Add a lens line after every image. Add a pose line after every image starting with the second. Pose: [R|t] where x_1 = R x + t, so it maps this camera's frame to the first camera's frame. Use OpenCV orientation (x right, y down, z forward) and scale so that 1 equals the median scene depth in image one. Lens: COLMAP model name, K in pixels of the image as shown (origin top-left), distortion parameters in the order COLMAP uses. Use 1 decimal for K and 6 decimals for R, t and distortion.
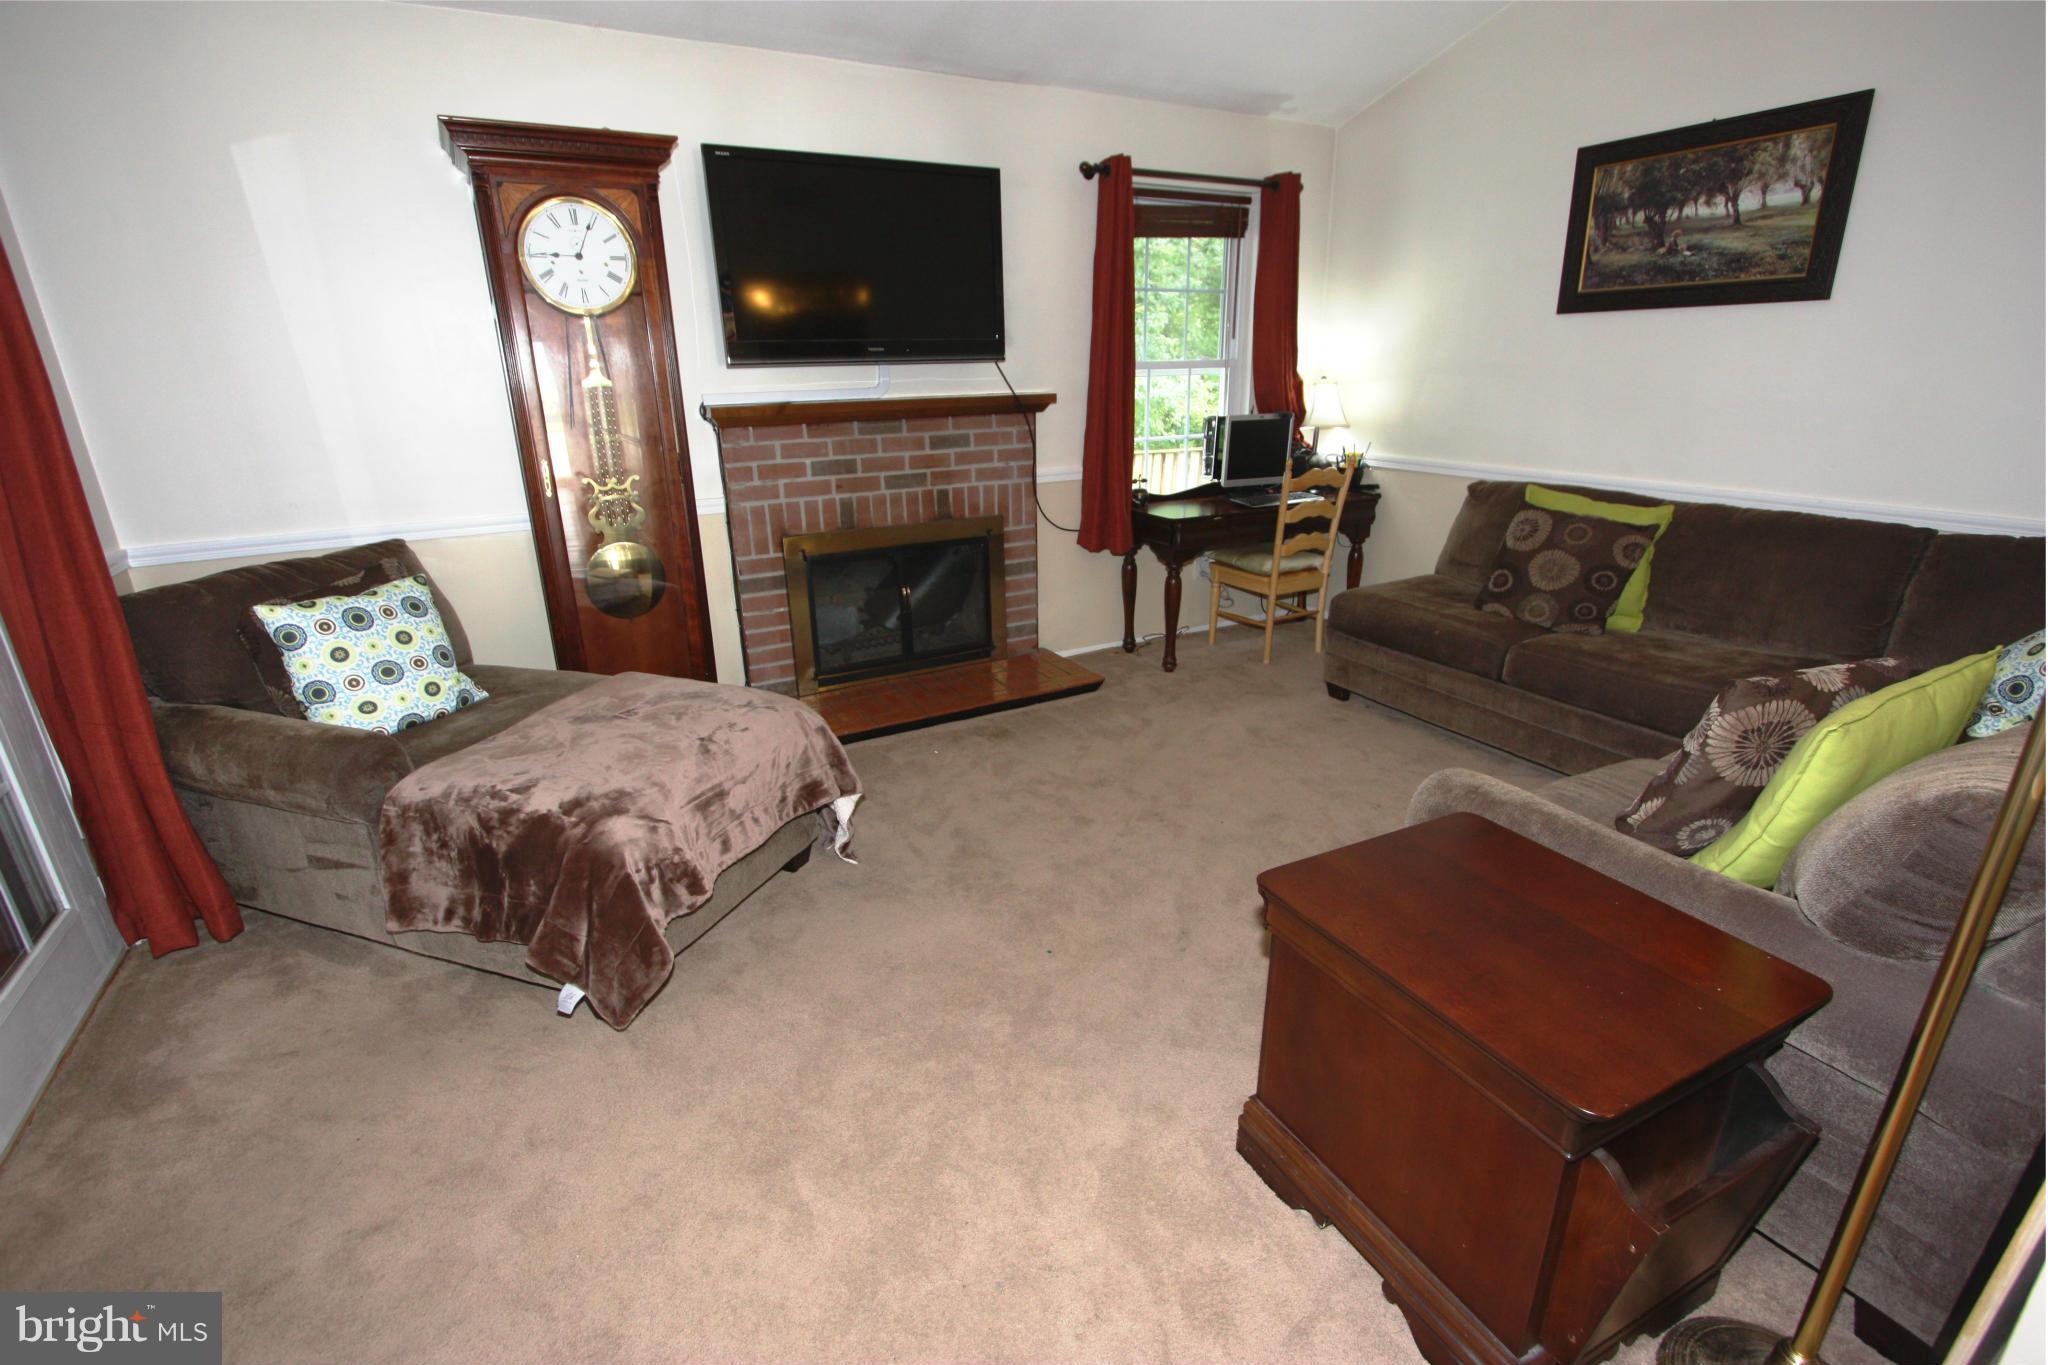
lens RADIAL K [[934.9, 0, 1032.8], [0, 934.9, 687.8], [0, 0, 1]] dist [-0.021286, 0.000476]
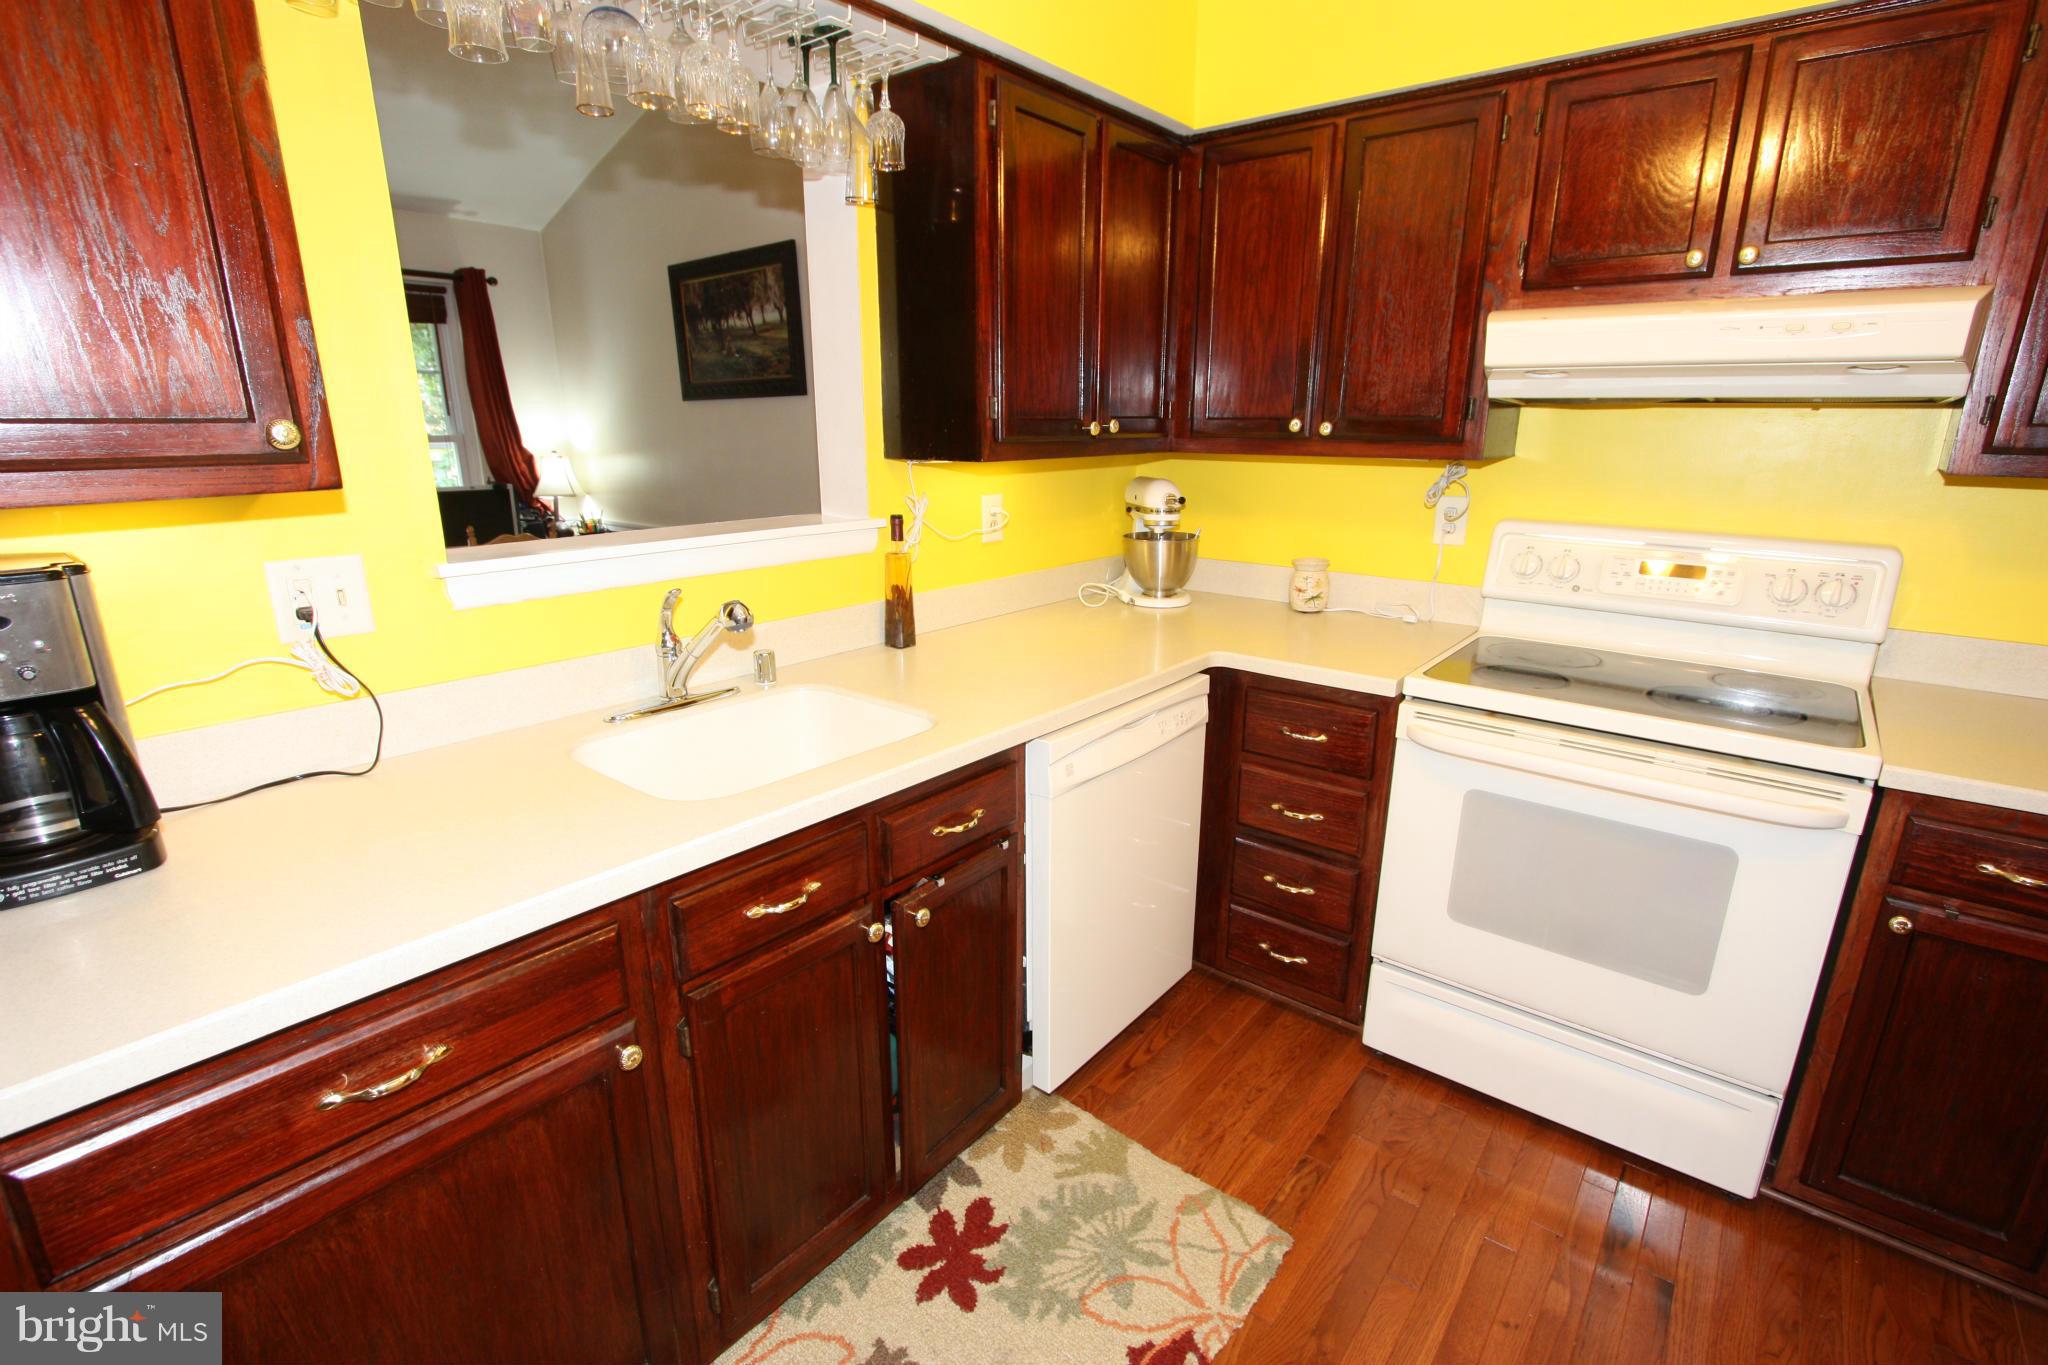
lens RADIAL K [[934.9, 0, 1031.0], [0, 934.9, 687.6], [0, 0, 1]] dist [-0.021286, 0.000476]
pose [[0.925933, -0.089153, 0.367016, 0.594430], [0.111159, 0.993028, -0.039220, 0.065064], [-0.360961, 0.077112, 0.929388, -0.275784]]
